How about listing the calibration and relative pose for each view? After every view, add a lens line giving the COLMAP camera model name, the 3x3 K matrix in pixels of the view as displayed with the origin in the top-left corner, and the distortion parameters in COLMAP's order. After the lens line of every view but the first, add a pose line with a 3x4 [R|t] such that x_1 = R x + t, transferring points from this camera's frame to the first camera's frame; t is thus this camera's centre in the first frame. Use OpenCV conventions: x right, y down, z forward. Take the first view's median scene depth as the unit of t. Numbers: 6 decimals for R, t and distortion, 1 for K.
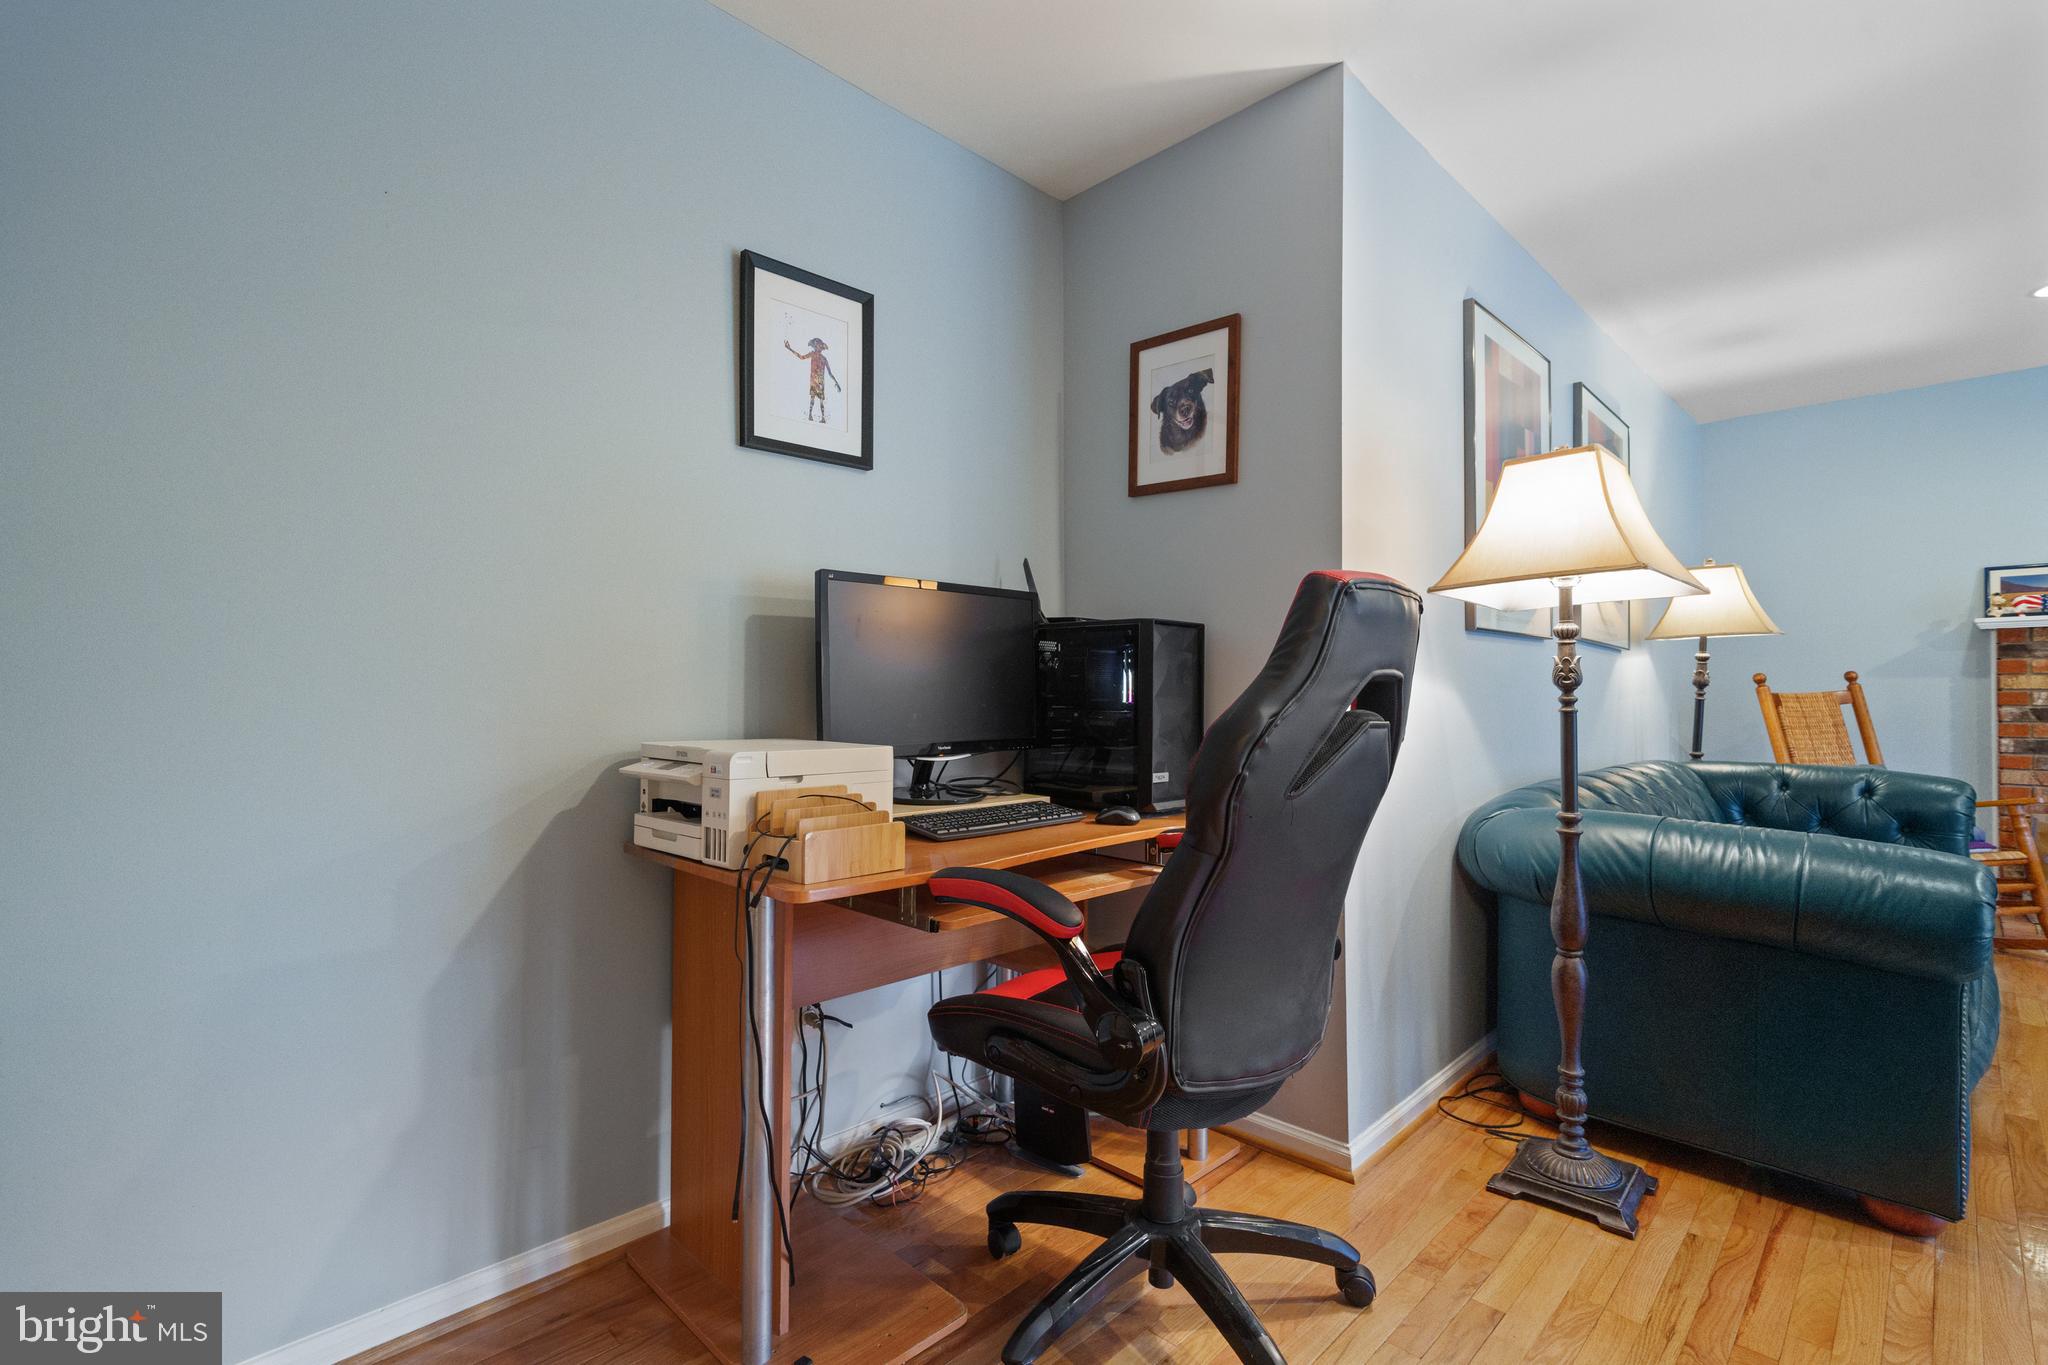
lens RADIAL K [[931.1, 0, 1025.6], [0, 931.1, 686.5], [0, 0, 1]] dist [-0.001562, 0.001639]
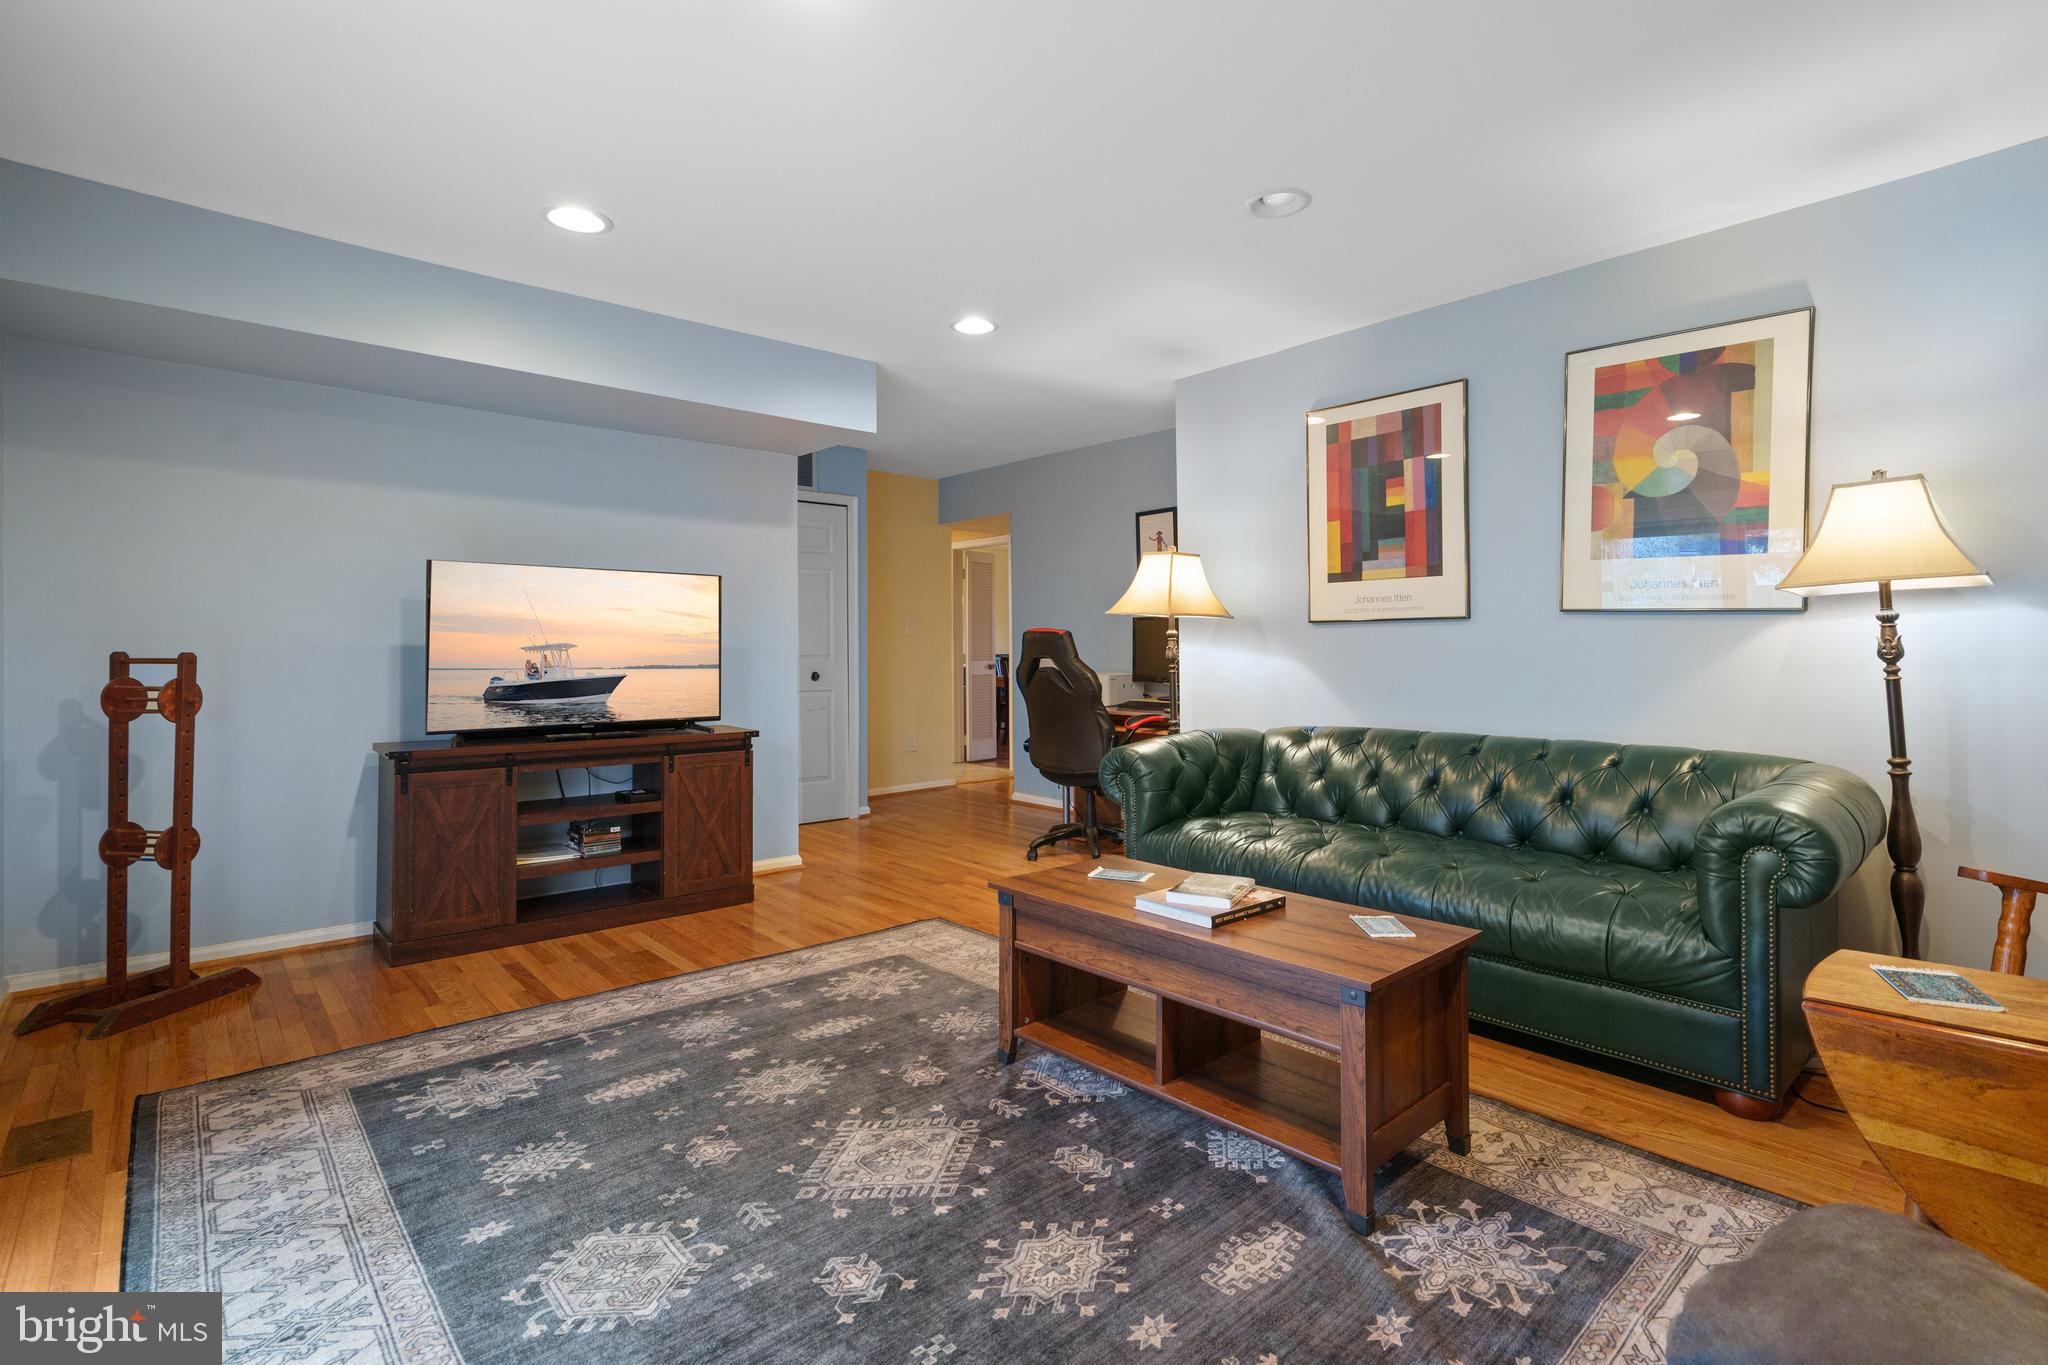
lens RADIAL K [[927.2, 0, 1023.9], [0, 927.2, 663.4], [0, 0, 1]] dist [0.009600, -0.001771]
pose [[-0.060436, 0.017410, -0.998020, 1.425528], [0.010557, 0.999803, 0.016802, -0.015320], [0.998116, -0.009520, -0.060608, 0.420692]]
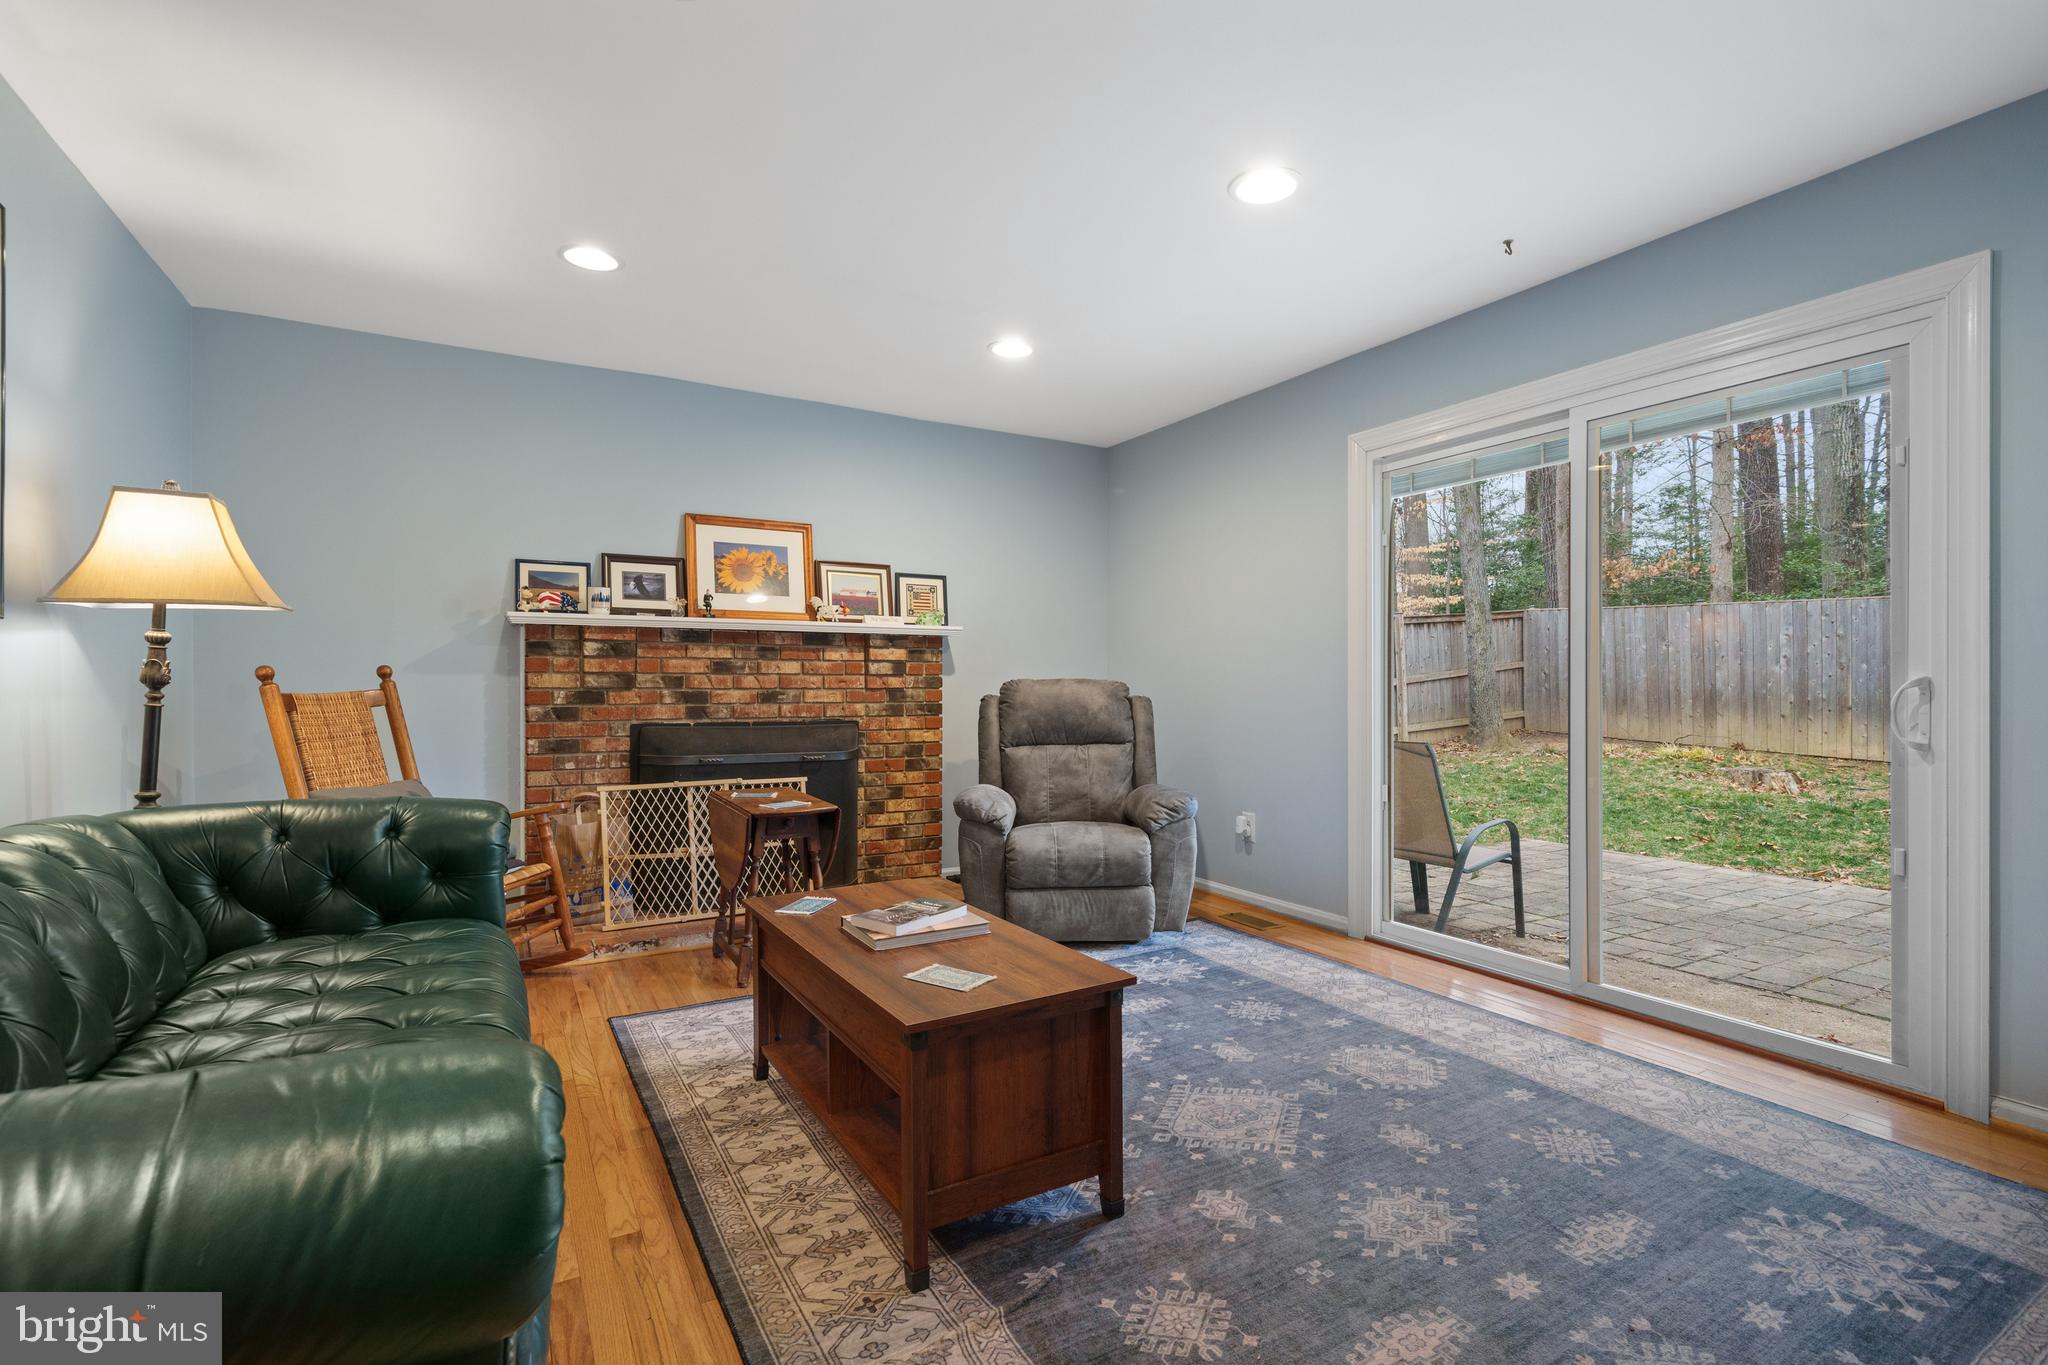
lens RADIAL K [[931.1, 0, 1018.7], [0, 931.1, 682.8], [0, 0, 1]] dist [-0.001562, 0.001639]
pose [[0.263764, 0.002726, 0.964583, 0.280625], [-0.005192, 0.999986, -0.001406, -0.003733], [-0.964573, -0.004637, 0.263774, 0.284855]]
